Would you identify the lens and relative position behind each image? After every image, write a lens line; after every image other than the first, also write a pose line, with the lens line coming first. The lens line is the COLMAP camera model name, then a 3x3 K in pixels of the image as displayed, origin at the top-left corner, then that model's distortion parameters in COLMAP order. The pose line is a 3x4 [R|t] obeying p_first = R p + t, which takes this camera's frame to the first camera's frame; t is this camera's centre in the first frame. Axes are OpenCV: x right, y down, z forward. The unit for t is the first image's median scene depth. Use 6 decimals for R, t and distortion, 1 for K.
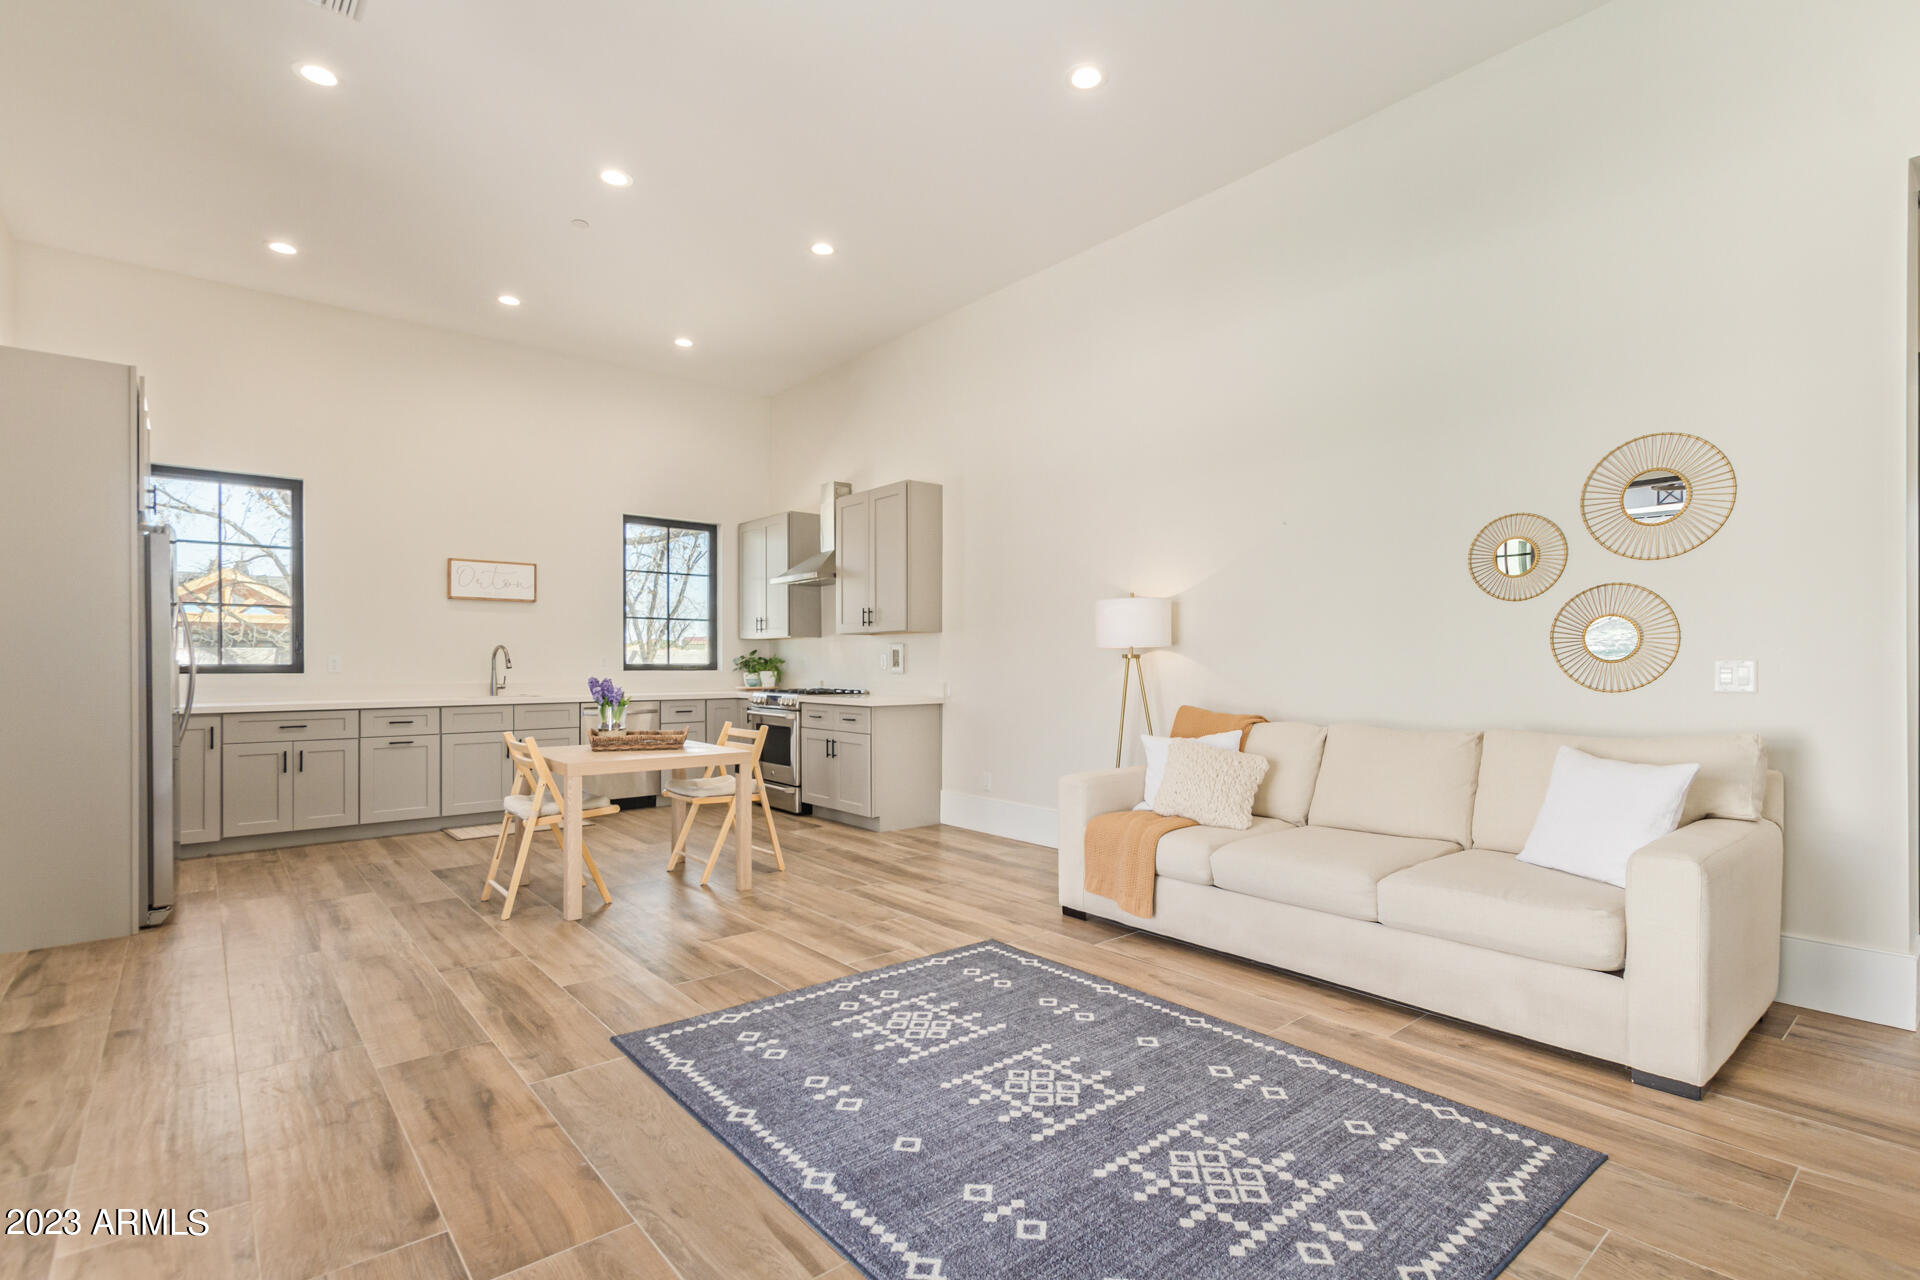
lens RADIAL K [[899.1, 0, 975.1], [0, 899.1, 662.8], [0, 0, 1]] dist [0.012719, -0.006704]
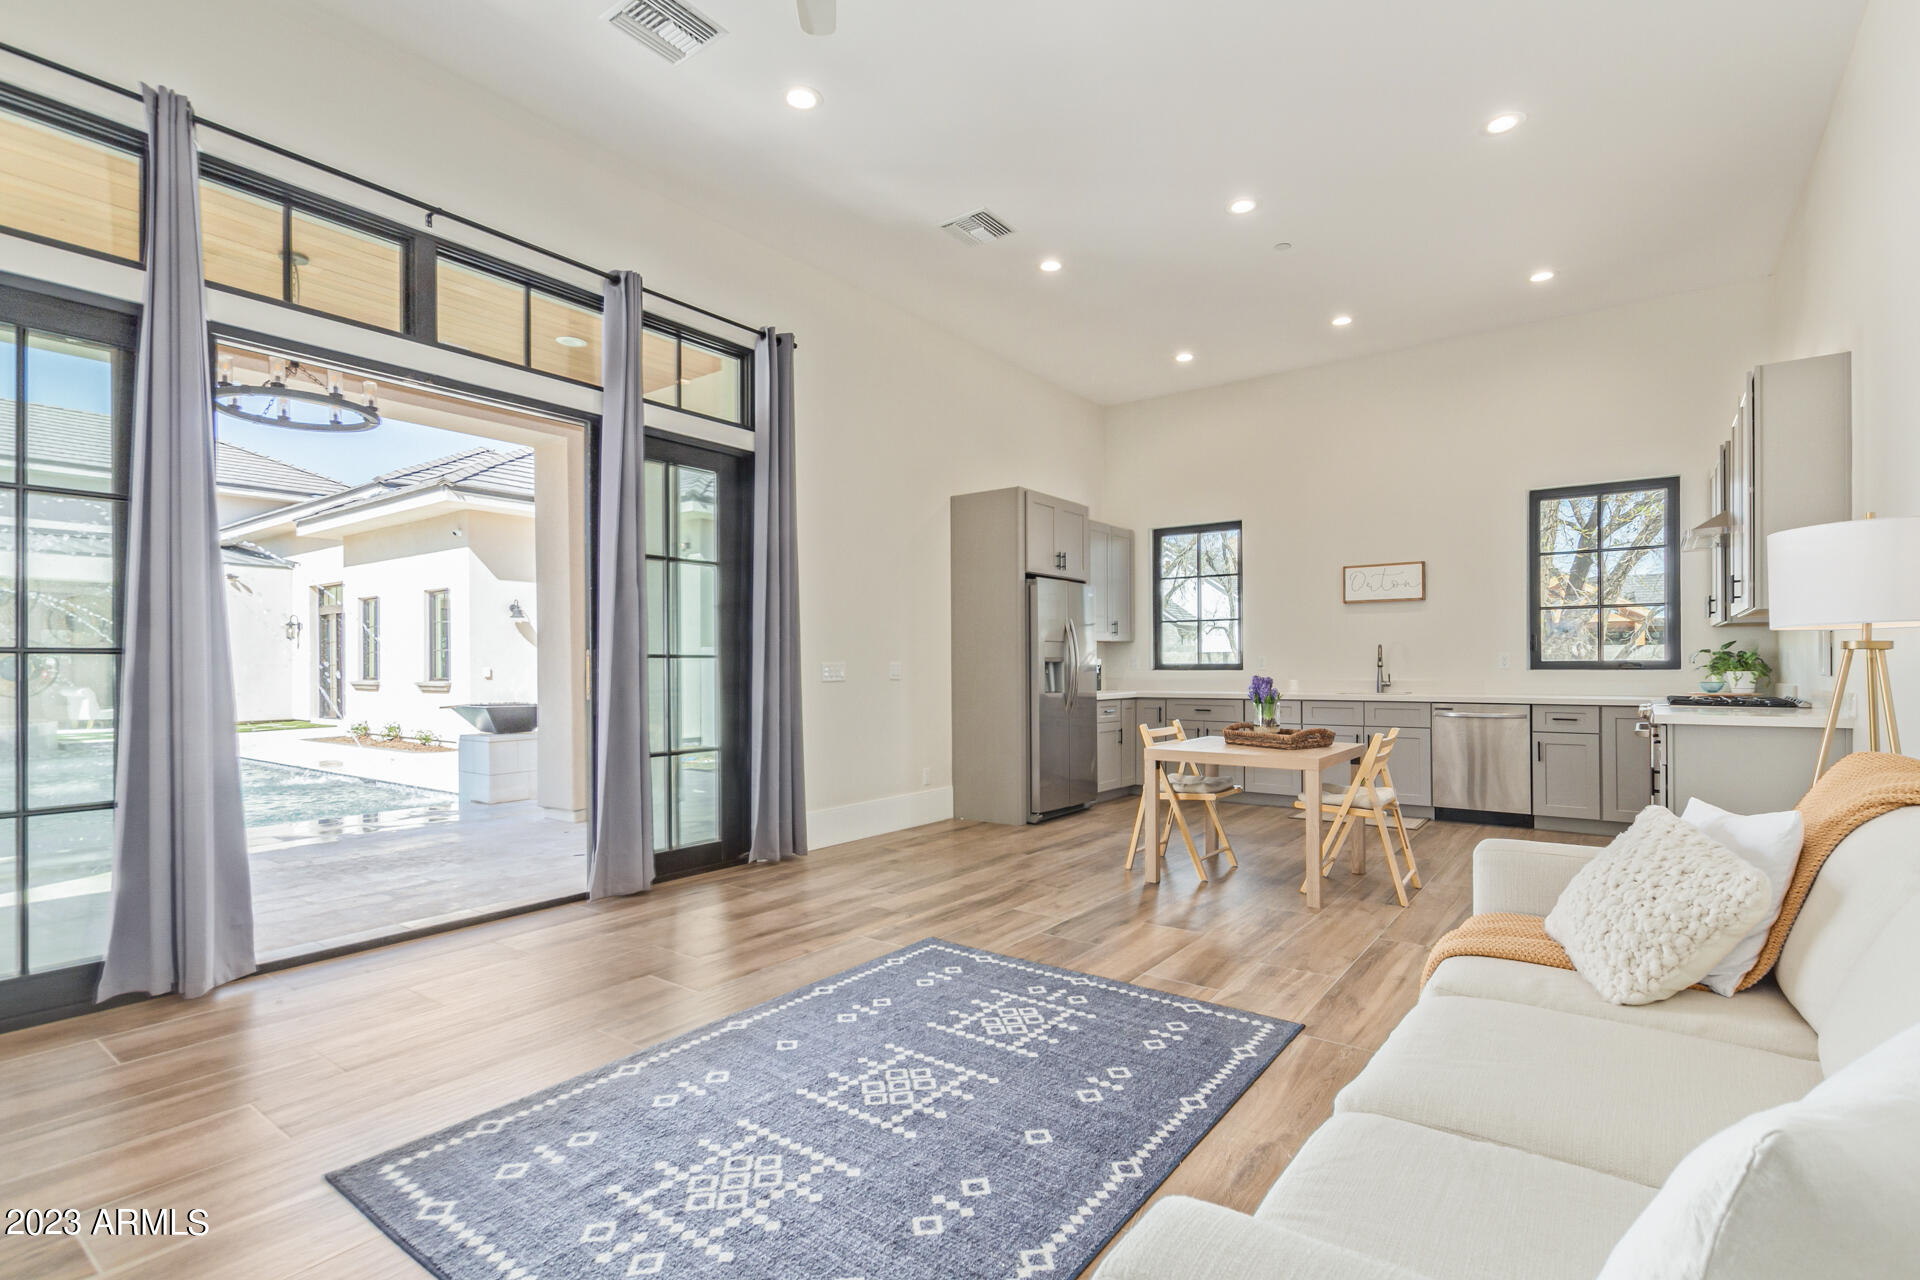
lens RADIAL K [[899.1, 0, 977.3], [0, 899.1, 668.8], [0, 0, 1]] dist [0.012719, -0.006704]
pose [[0.227513, 0.003582, -0.973769, 0.899033], [0.007384, 0.999958, 0.005404, -0.001580], [0.973747, -0.008420, 0.227477, 0.717664]]
